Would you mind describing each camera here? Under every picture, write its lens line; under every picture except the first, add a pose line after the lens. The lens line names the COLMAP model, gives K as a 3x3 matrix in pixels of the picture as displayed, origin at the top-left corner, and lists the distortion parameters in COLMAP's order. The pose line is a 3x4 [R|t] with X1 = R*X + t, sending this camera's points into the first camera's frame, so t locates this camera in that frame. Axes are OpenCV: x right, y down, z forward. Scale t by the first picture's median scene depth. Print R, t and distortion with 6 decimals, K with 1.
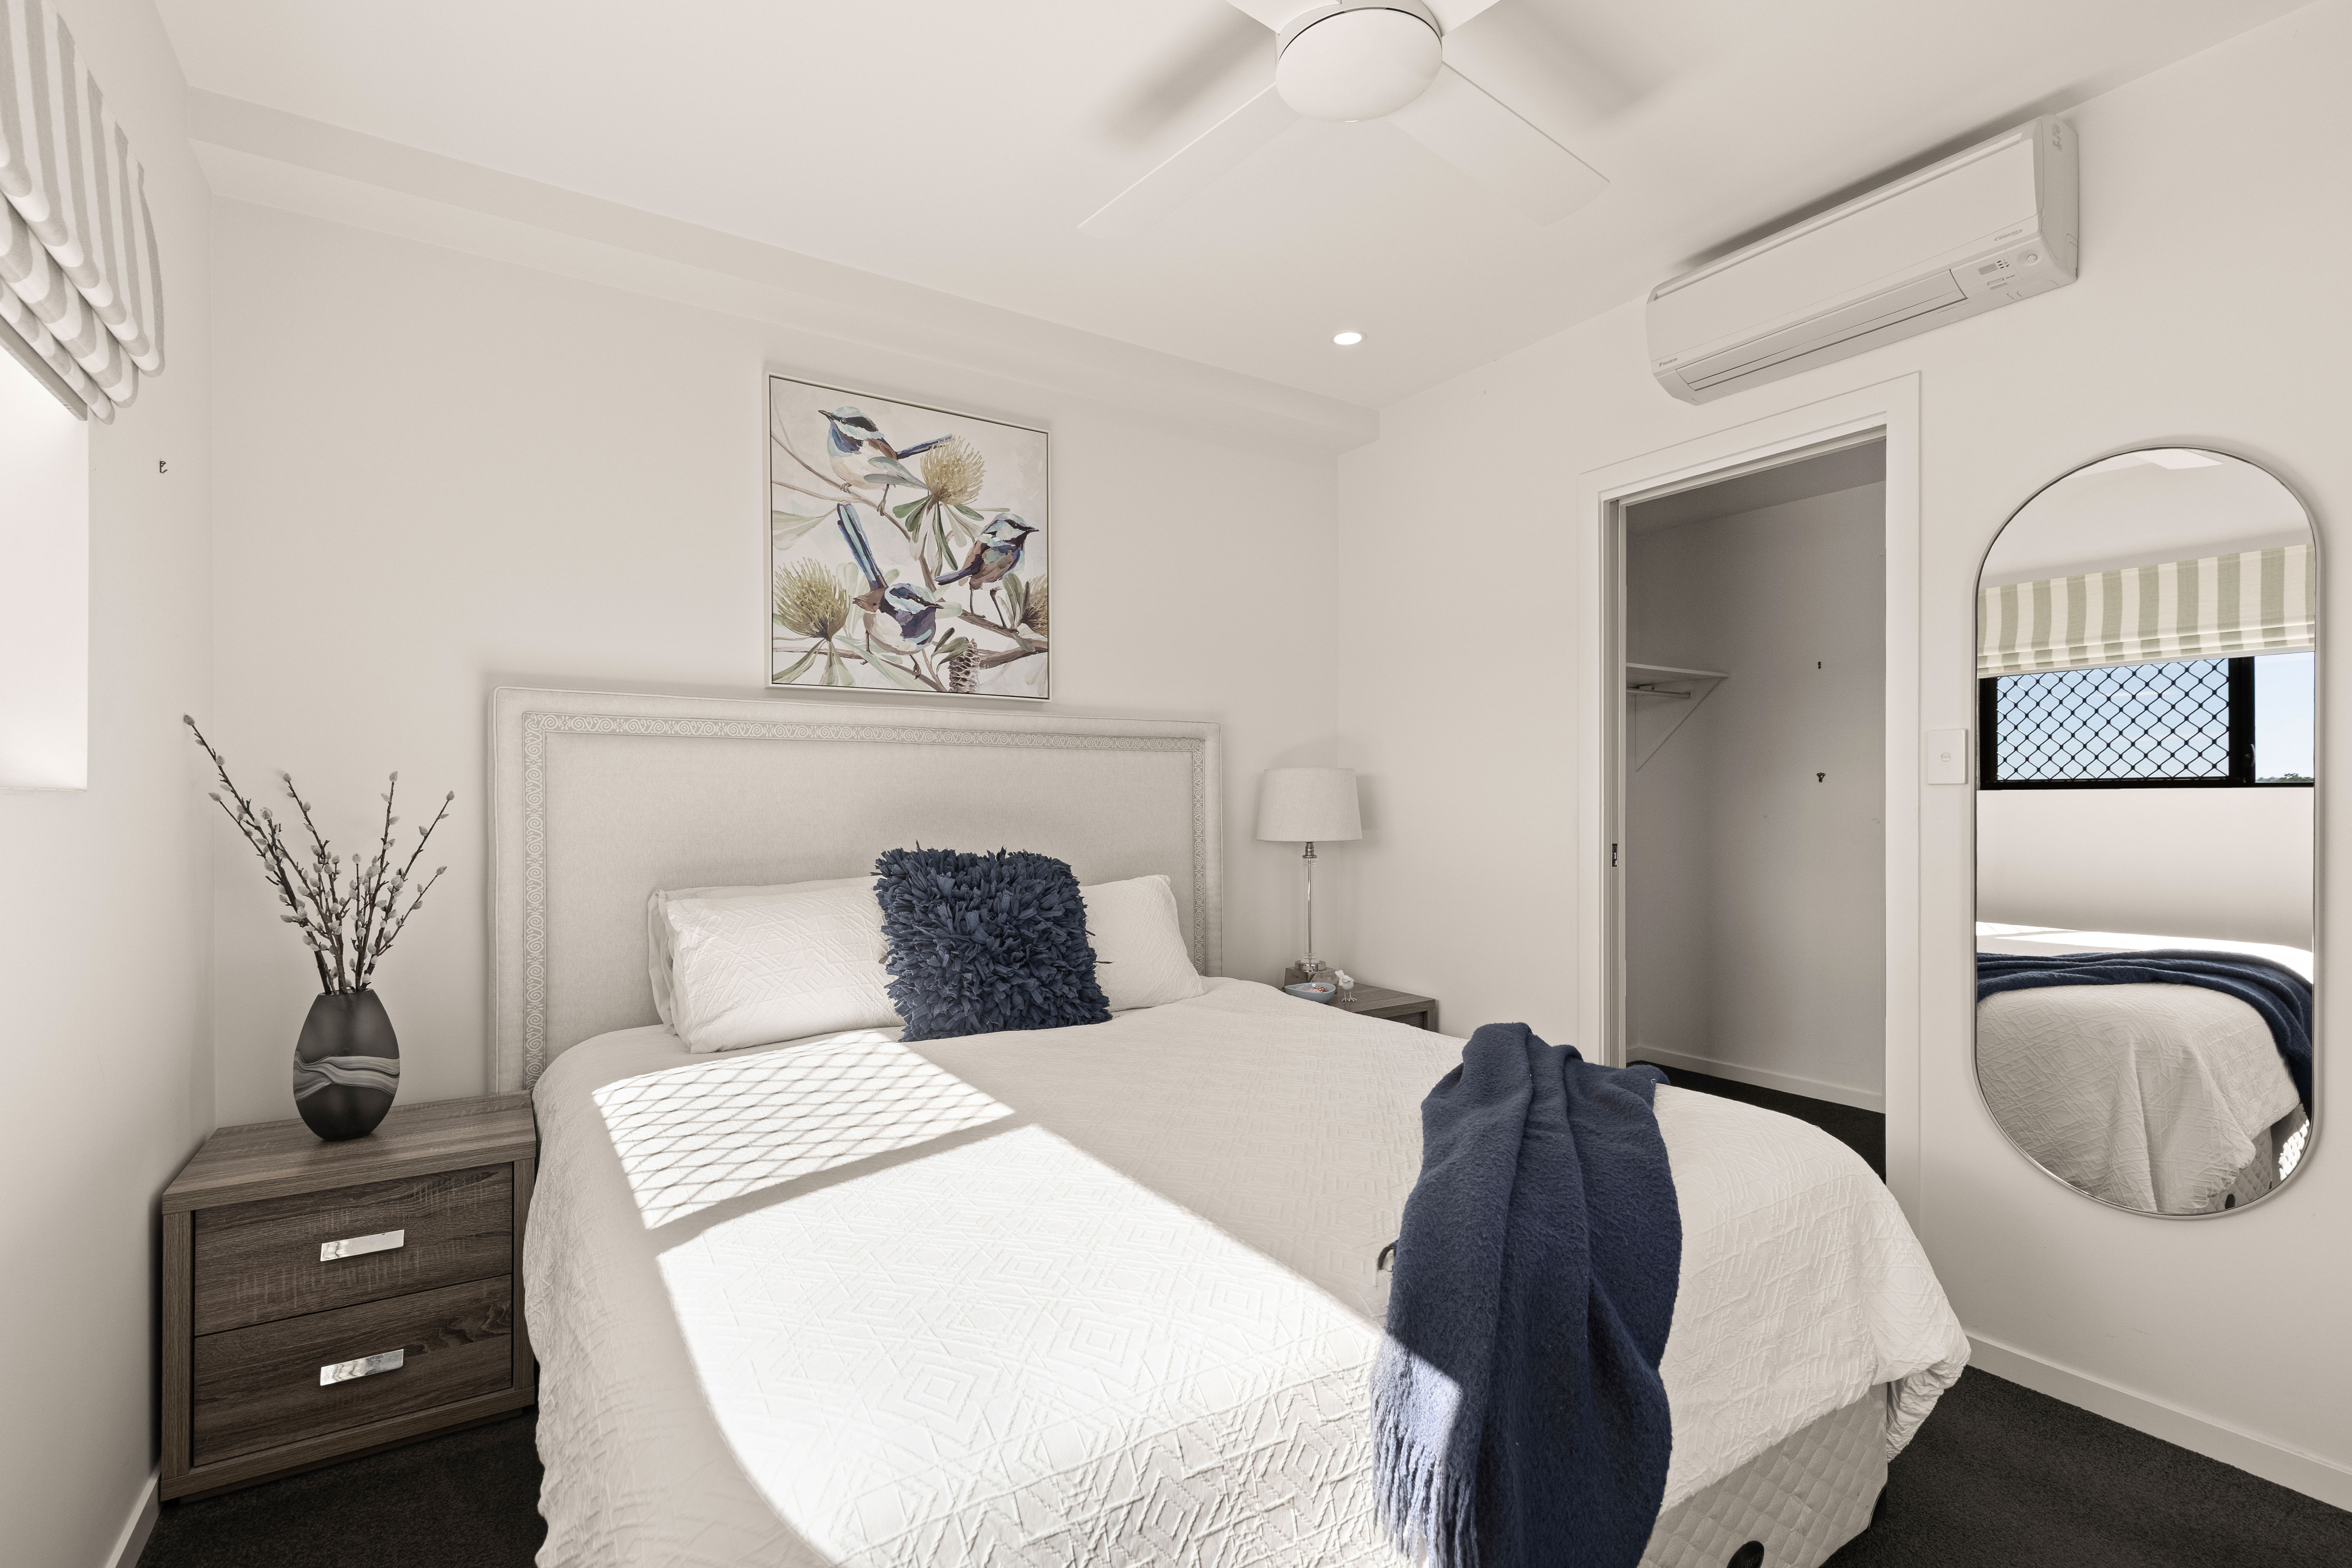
lens RADIAL K [[1154.7, 0, 1177.9], [0, 1154.7, 788.1], [0, 0, 1]] dist [0.003462, 0.000007]
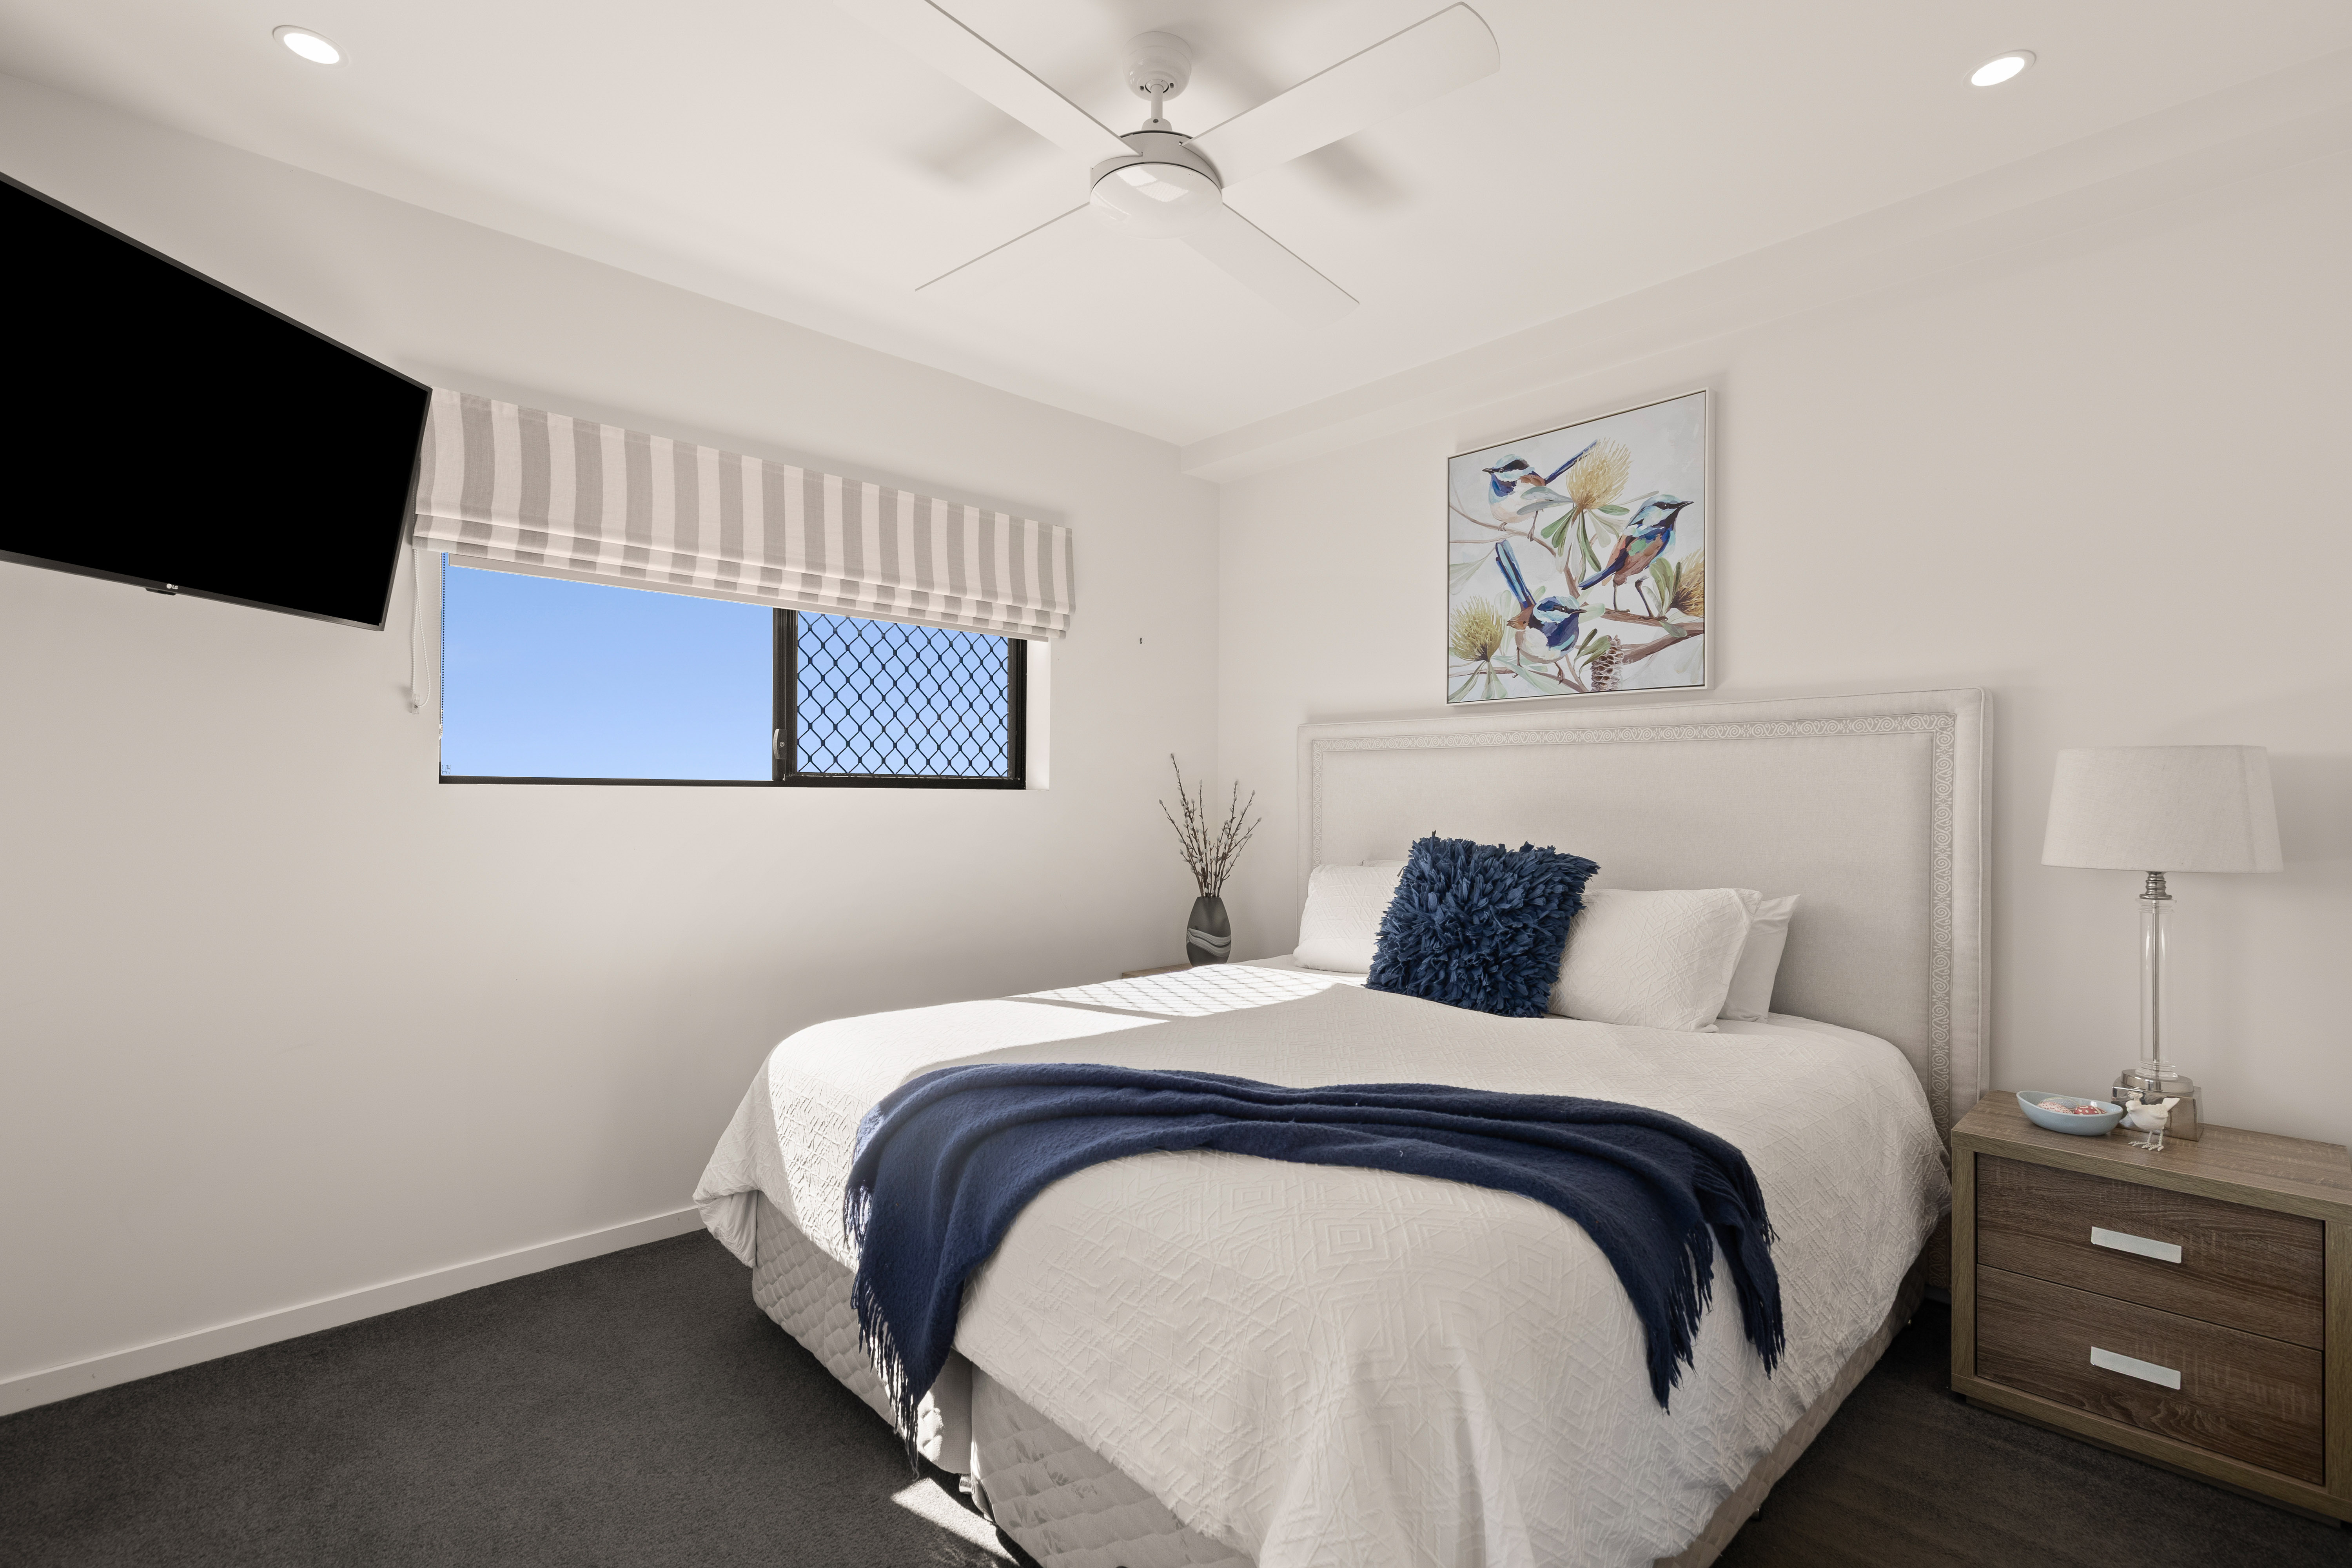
lens RADIAL K [[1055.3, 0, 1177.8], [0, 1055.3, 786.7], [0, 0, 1]] dist [0.003400, 0.000247]
pose [[0.141238, -0.005738, -0.989959, 0.688490], [0.006980, 0.999964, -0.004800, 0.003118], [0.989951, -0.006232, 0.141273, 0.507760]]
